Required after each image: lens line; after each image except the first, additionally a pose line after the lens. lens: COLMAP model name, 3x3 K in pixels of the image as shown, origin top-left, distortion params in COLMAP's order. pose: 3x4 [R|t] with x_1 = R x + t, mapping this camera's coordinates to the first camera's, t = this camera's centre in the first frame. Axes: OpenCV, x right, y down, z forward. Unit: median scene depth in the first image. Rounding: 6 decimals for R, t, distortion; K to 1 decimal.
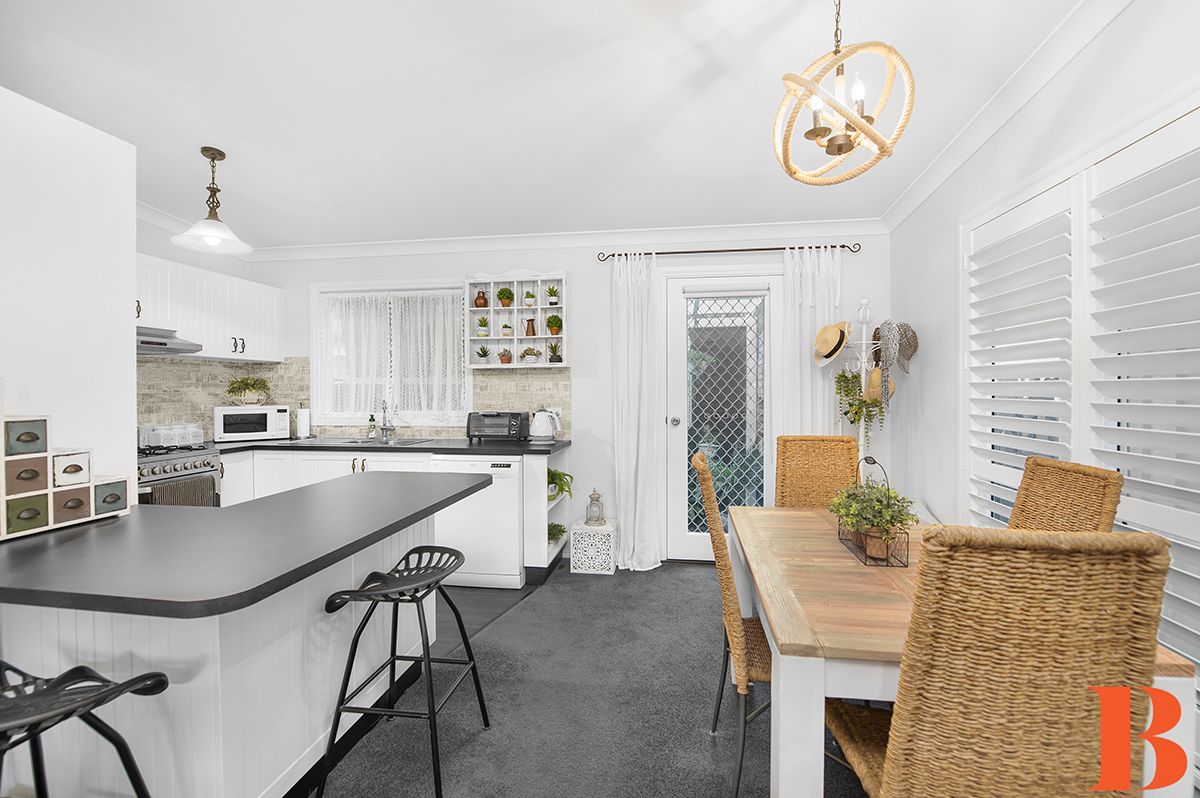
lens RADIAL K [[520.6, 0, 596.8], [0, 520.6, 396.7], [0, 0, 1]] dist [0.010445, 0.000132]
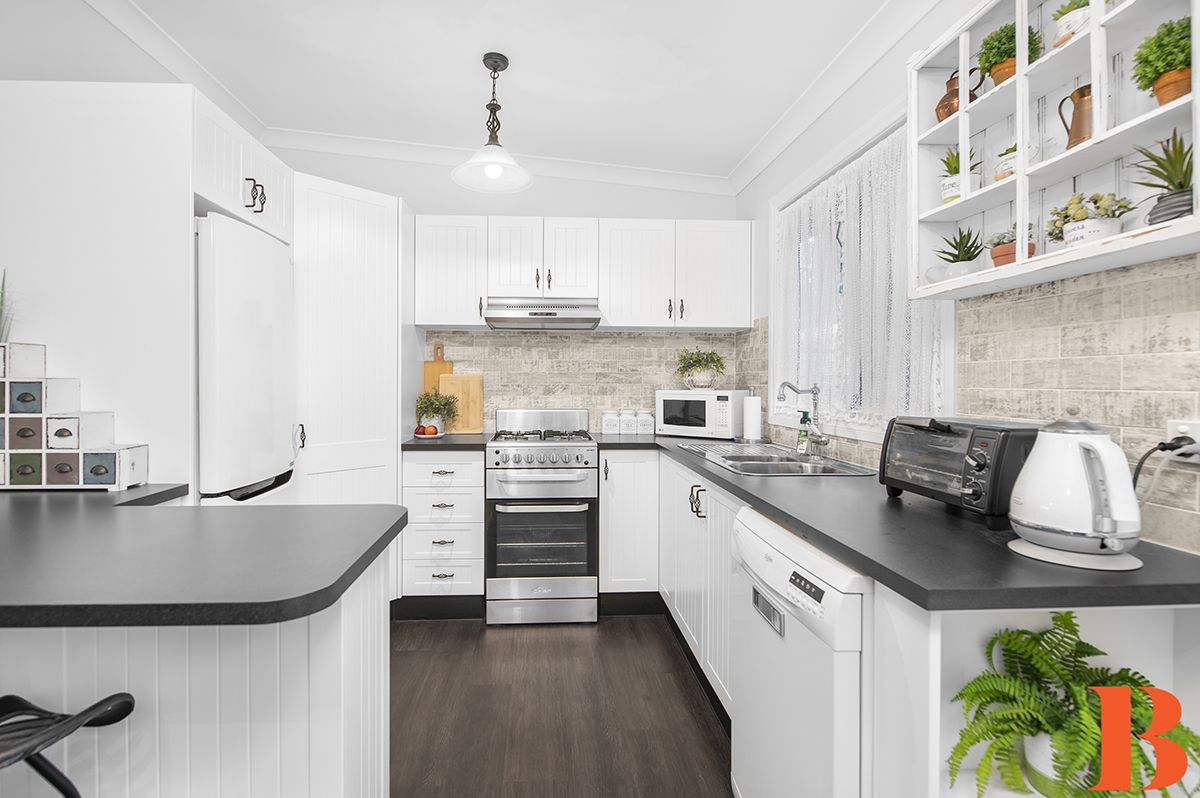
lens RADIAL K [[592.8, 0, 578.2], [0, 592.8, 387.2], [0, 0, 1]] dist [-0.012032, 0.000072]
pose [[0.216452, 0.013065, -0.976206, 0.124776], [-0.018109, 0.999792, 0.009365, 0.009778], [0.976125, 0.015651, 0.216643, 0.723866]]
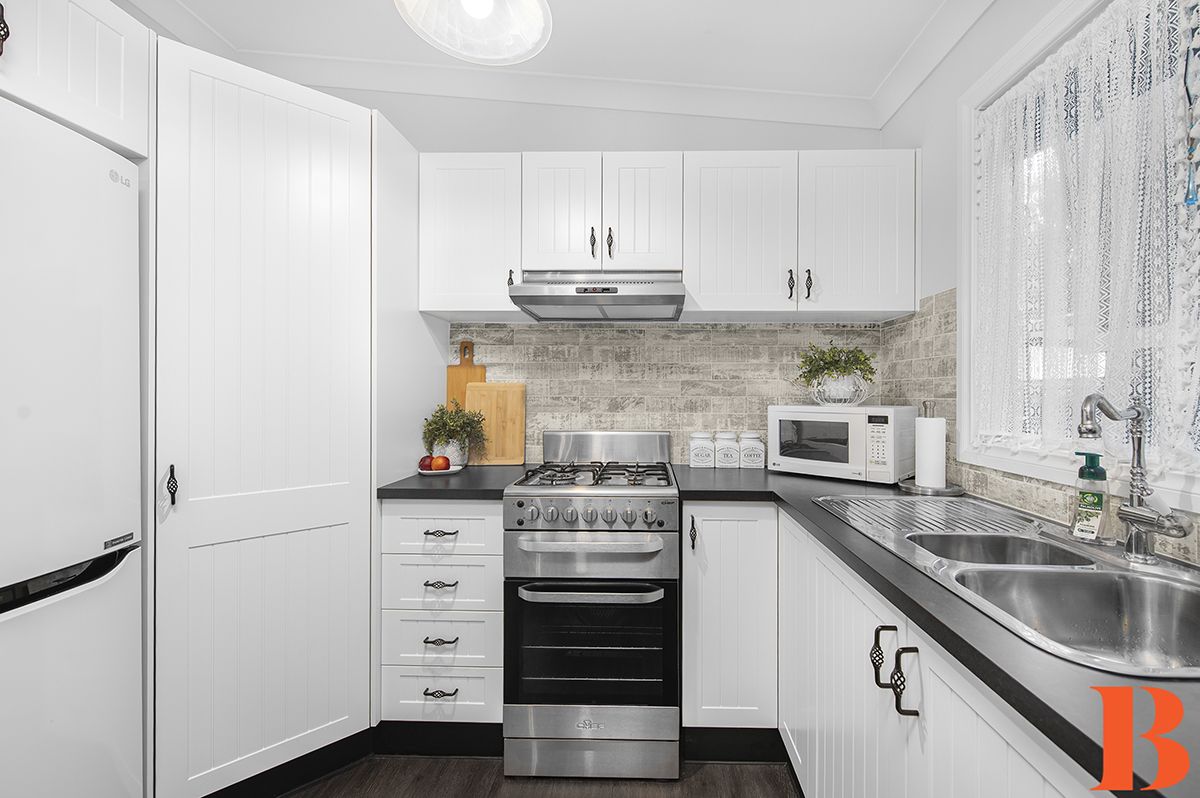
lens RADIAL K [[520.6, 0, 645.1], [0, 520.6, 389.4], [0, 0, 1]] dist [0.010445, 0.000132]
pose [[0.152947, -0.002162, -0.988232, -0.228652], [-0.018557, 0.999815, -0.005059, 0.008715], [0.988060, 0.019112, 0.152878, 0.829644]]
